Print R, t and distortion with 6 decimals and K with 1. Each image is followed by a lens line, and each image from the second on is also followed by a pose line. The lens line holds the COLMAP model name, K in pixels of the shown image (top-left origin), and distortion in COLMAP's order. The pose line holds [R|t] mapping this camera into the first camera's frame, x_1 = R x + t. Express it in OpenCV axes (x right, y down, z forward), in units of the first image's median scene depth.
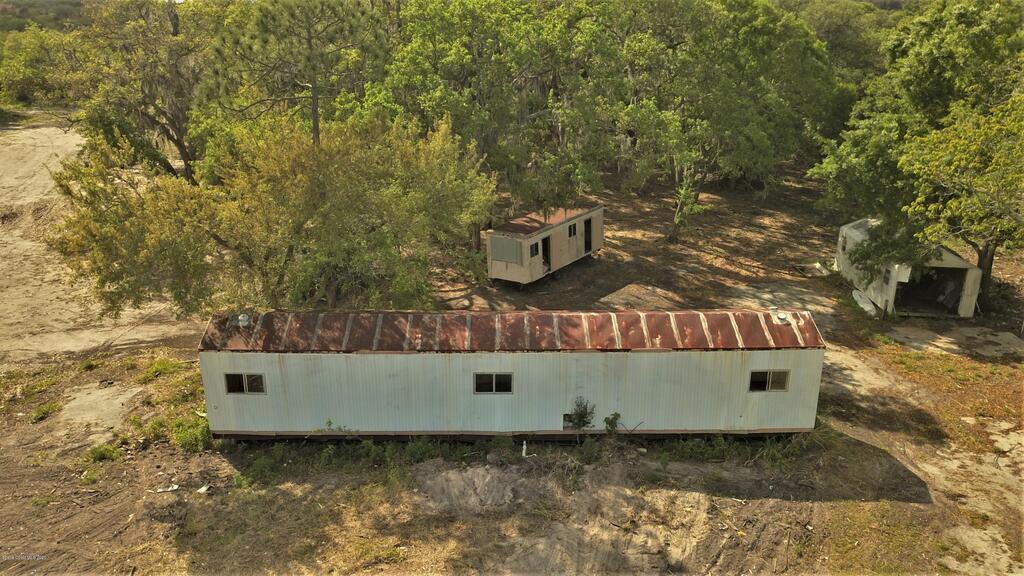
lens RADIAL K [[781.7, 0, 507.8], [0, 781.7, 290.4], [0, 0, 1]] dist [0.013419, -0.008372]
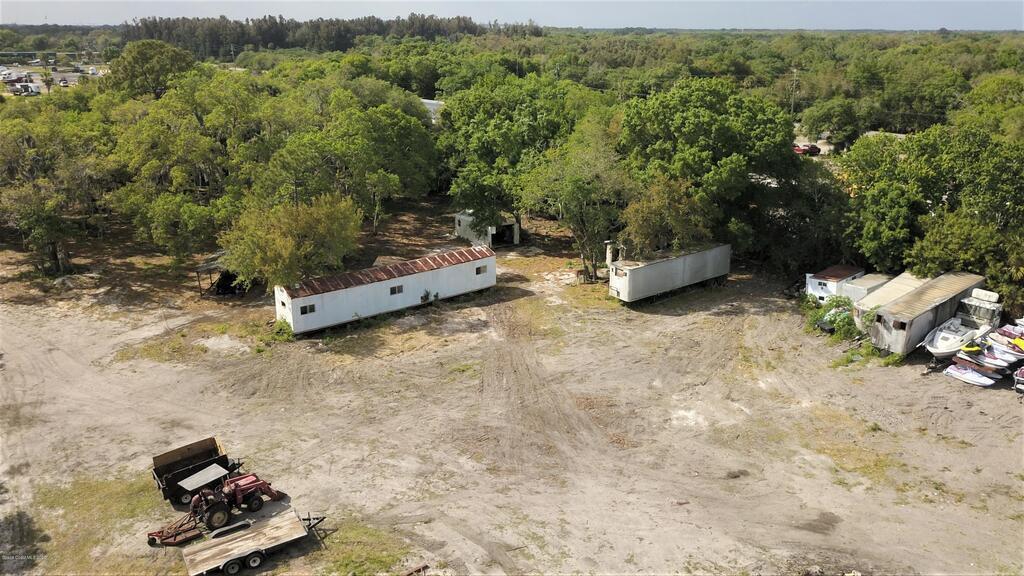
lens RADIAL K [[781.7, 0, 507.3], [0, 781.7, 292.9], [0, 0, 1]] dist [0.013419, -0.008372]
pose [[0.796121, -0.199466, 0.571319, -1.220192], [0.201585, 0.977606, 0.060410, 0.043654], [-0.570574, 0.067076, 0.818502, -1.366002]]
